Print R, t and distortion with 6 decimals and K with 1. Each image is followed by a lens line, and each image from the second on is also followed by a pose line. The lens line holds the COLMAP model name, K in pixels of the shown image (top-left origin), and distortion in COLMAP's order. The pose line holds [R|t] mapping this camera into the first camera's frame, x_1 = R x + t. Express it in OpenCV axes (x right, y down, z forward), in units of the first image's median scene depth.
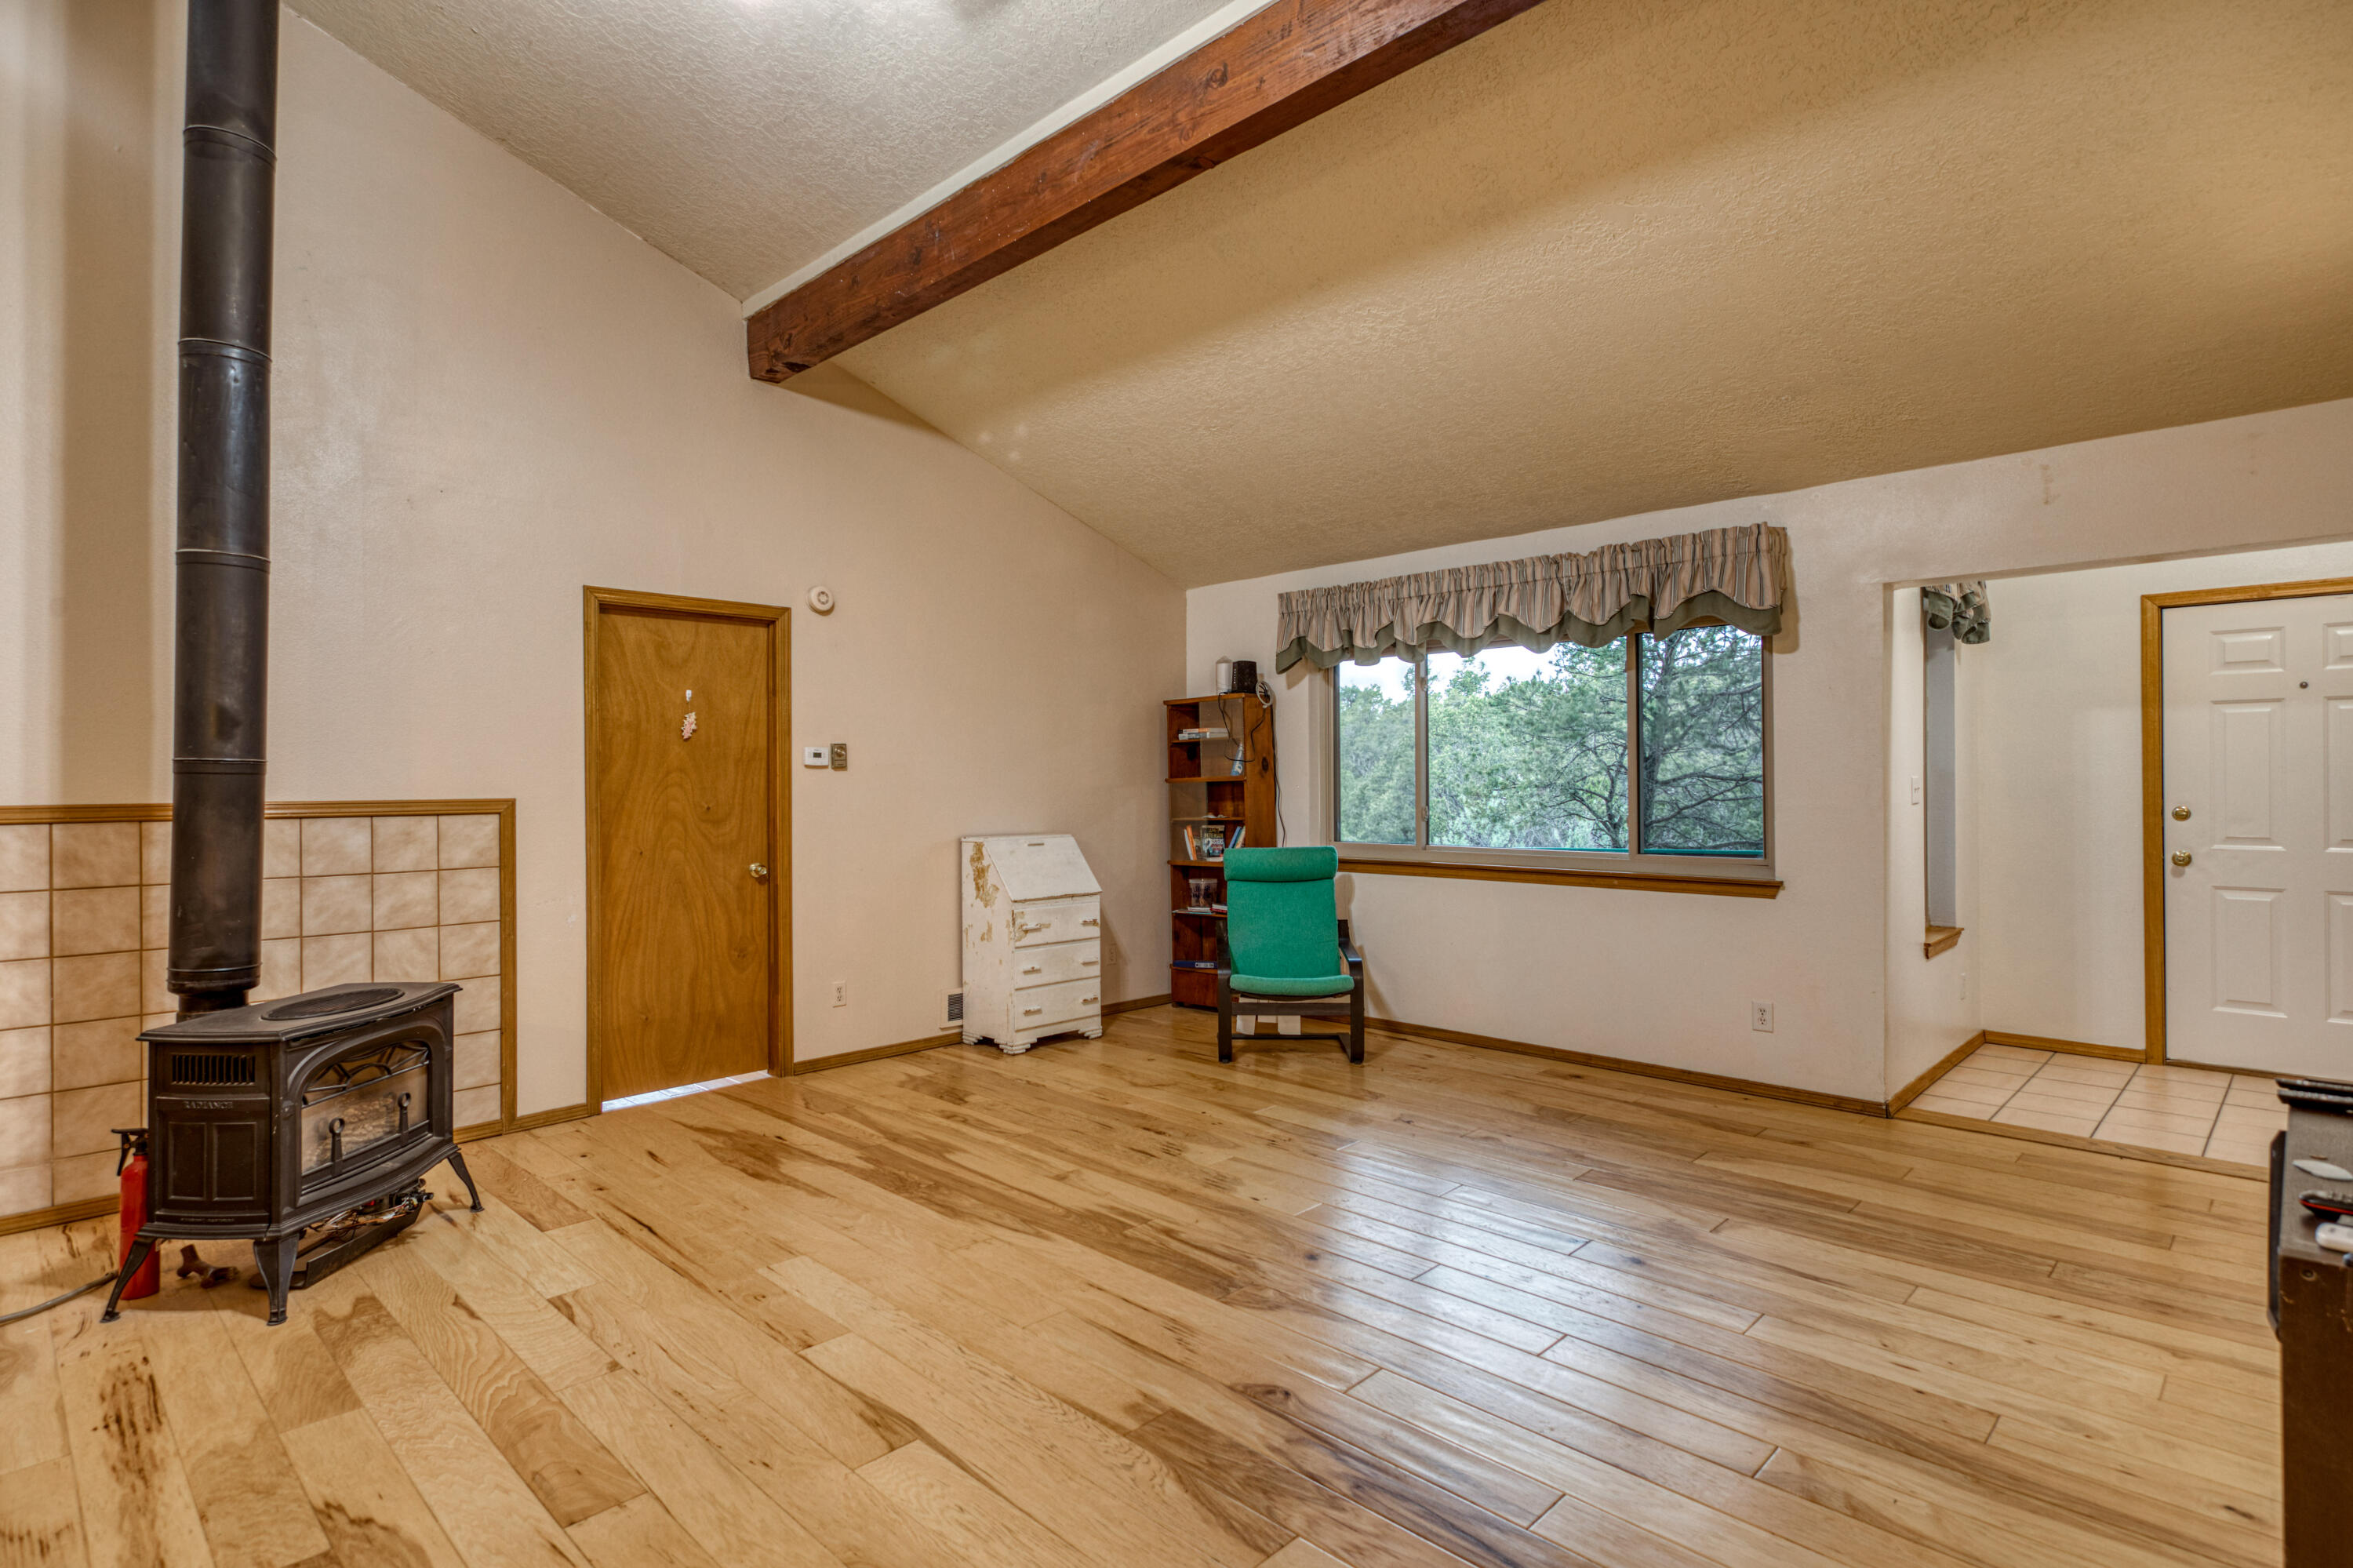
lens RADIAL K [[1178.3, 0, 1166.2], [0, 1178.3, 780.8], [0, 0, 1]] dist [0.008514, -0.004987]
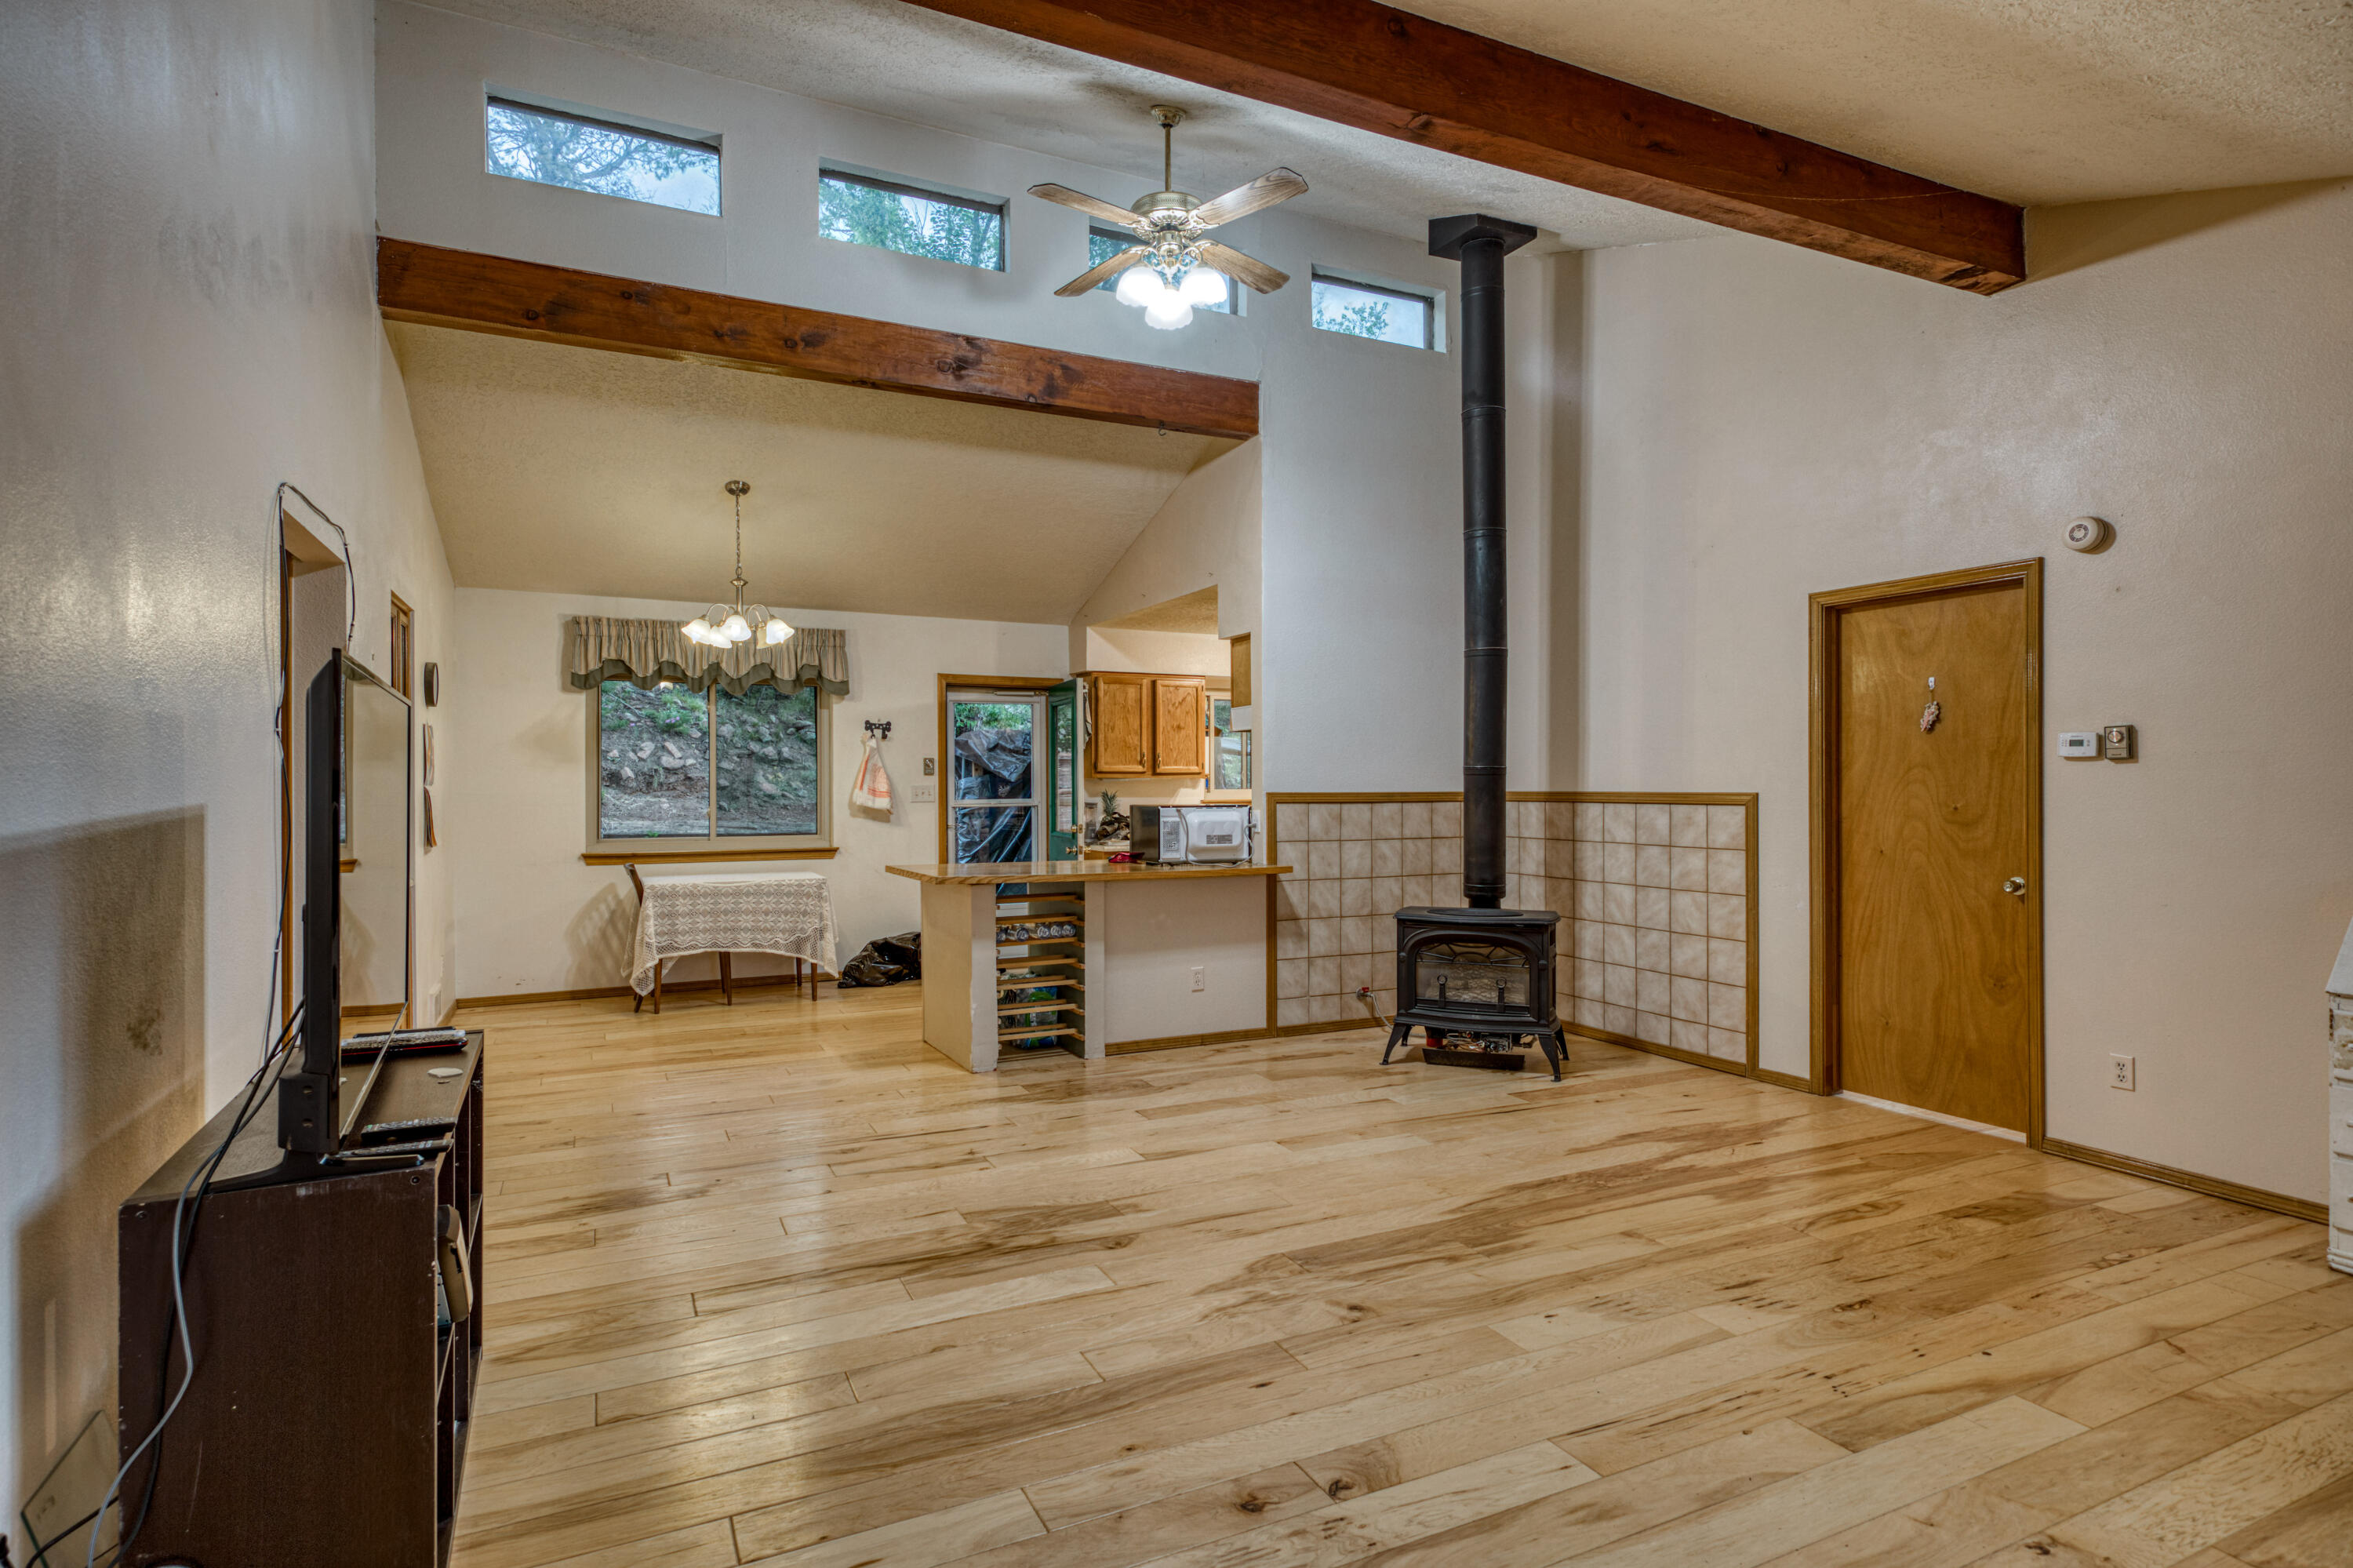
lens RADIAL K [[1189.1, 0, 1157.7], [0, 1189.1, 783.8], [0, 0, 1]] dist [0.014223, -0.000081]
pose [[-0.347168, 0.008247, -0.937767, 0.706935], [0.005481, 0.999962, 0.006765, -0.004774], [0.937787, -0.002791, -0.347200, 0.804507]]
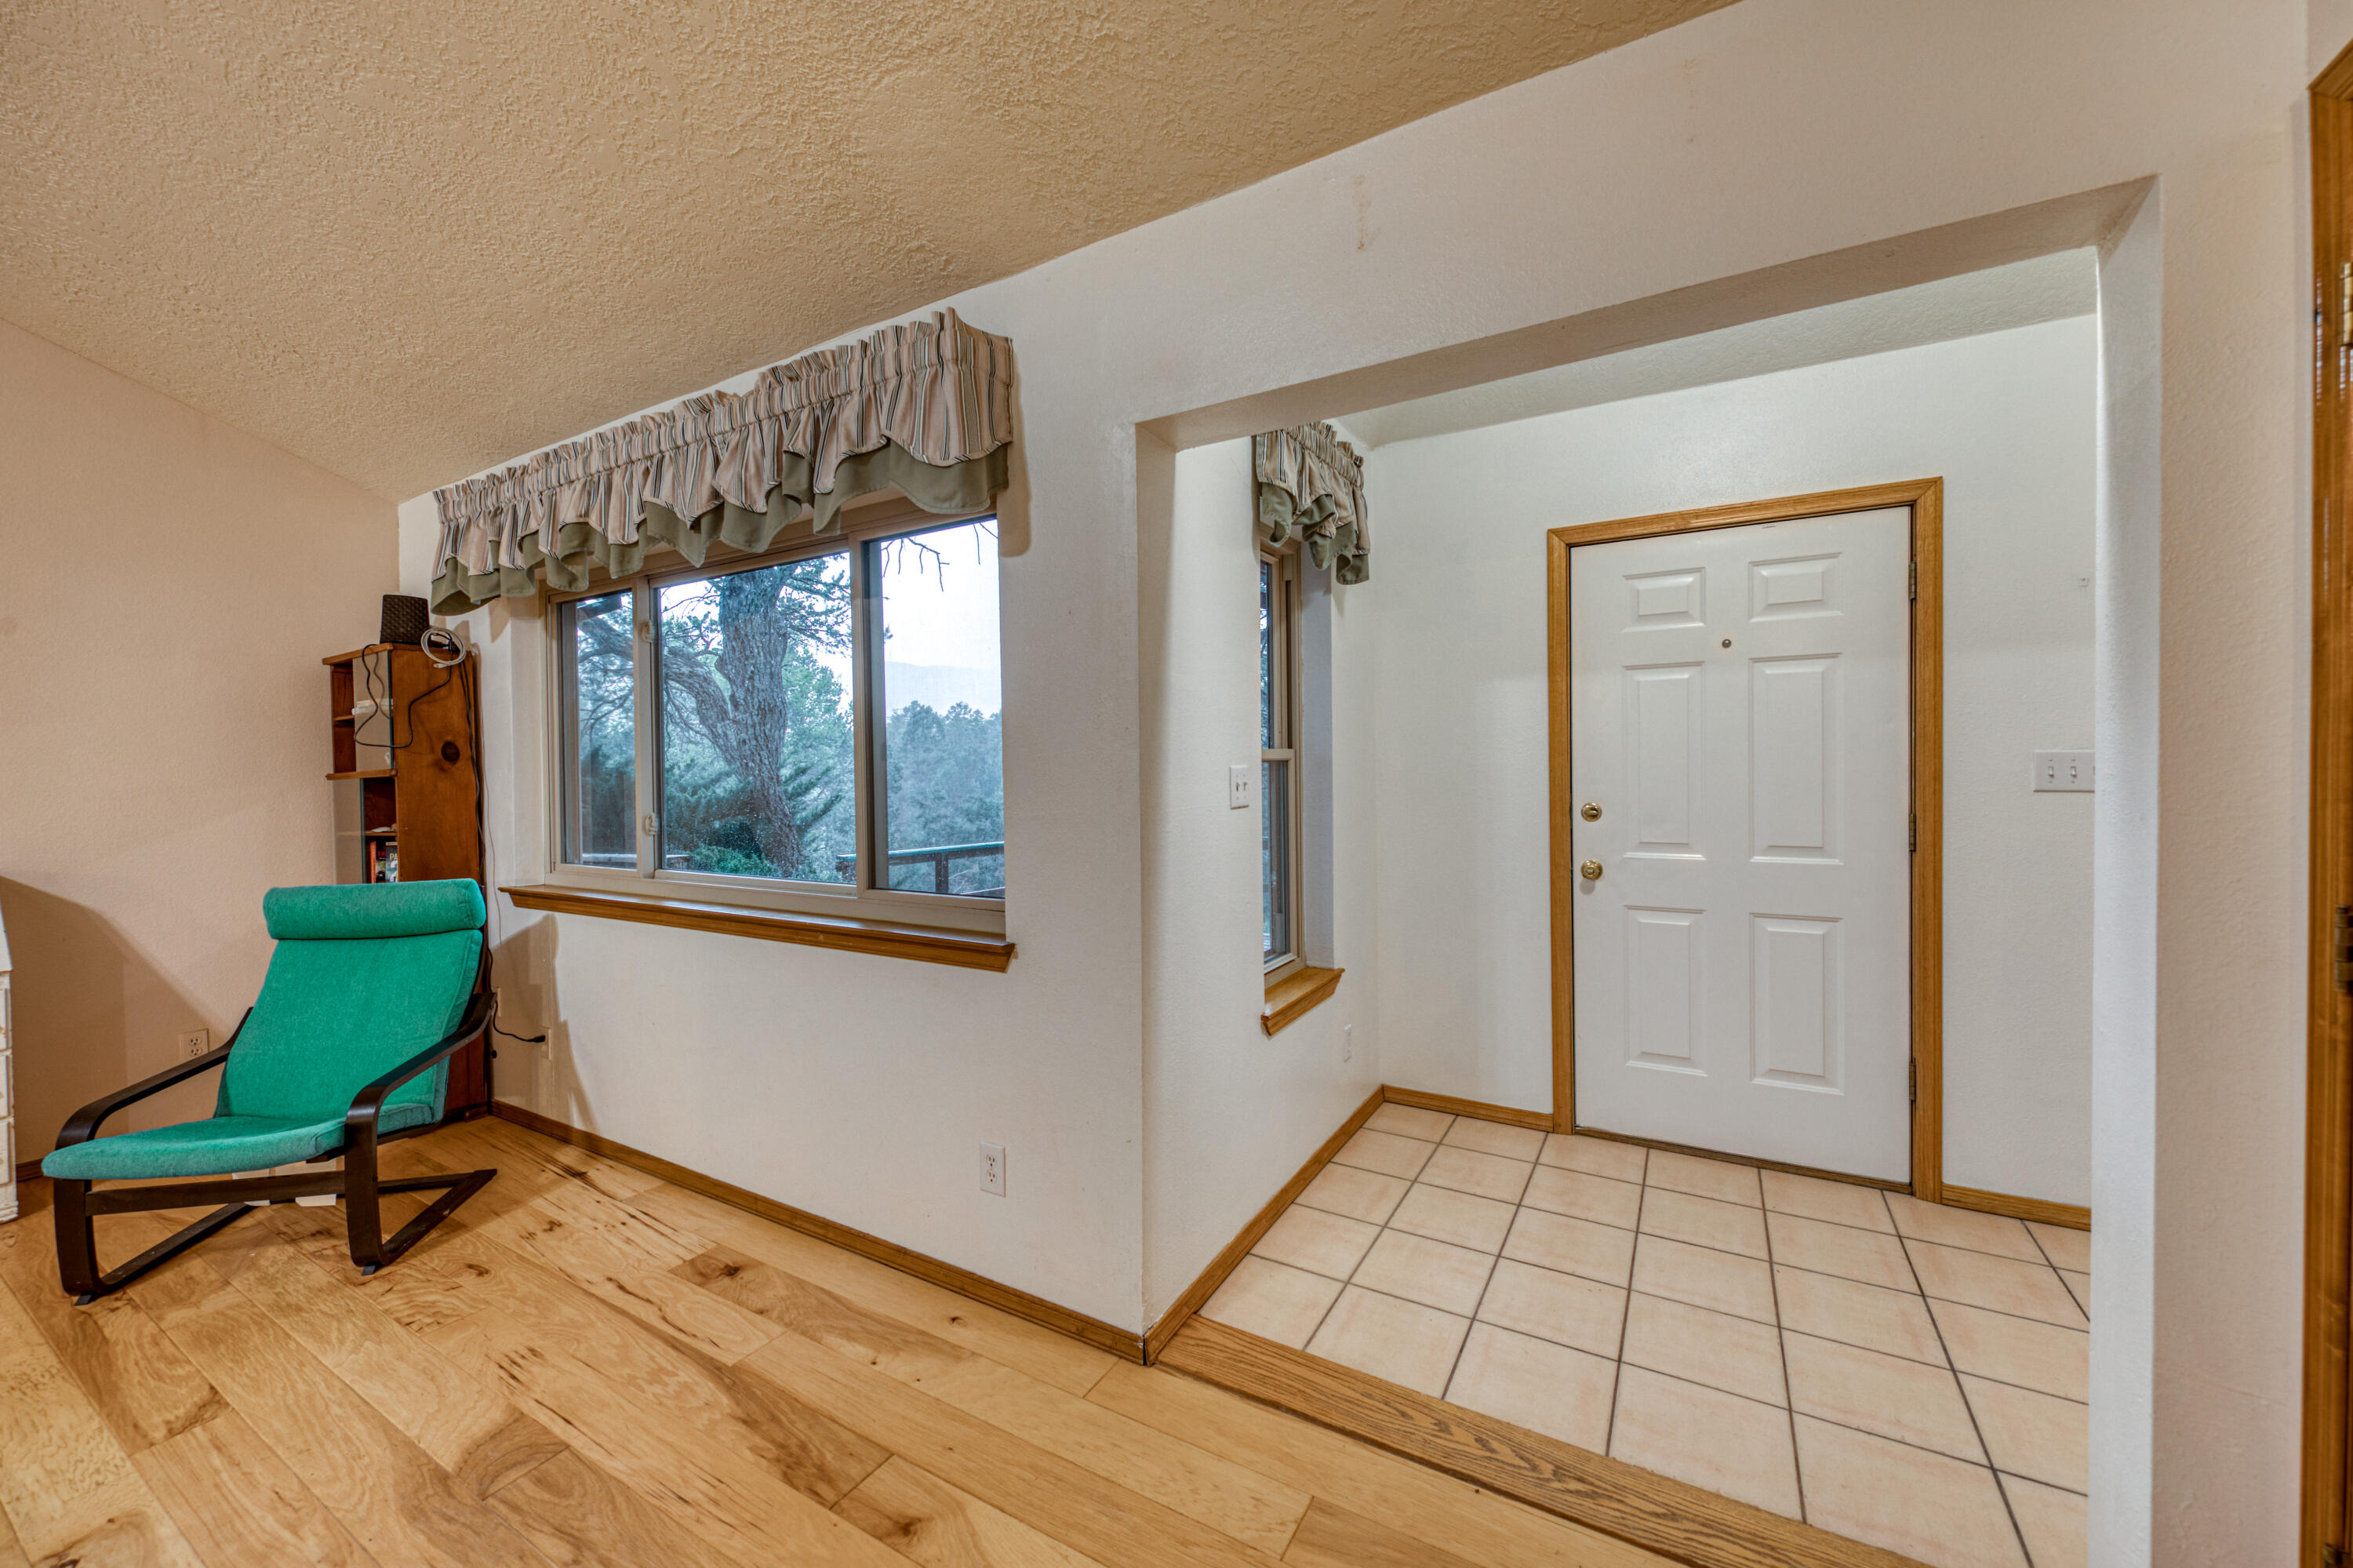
lens RADIAL K [[878.2, 0, 1176.5], [0, 878.2, 784.0], [0, 0, 1]] dist [0.009444, -0.000012]
pose [[0.968714, -0.009464, 0.248000, 0.484358], [0.006180, 0.999883, 0.014019, -0.000417], [-0.248104, -0.012048, 0.968659, 0.544729]]
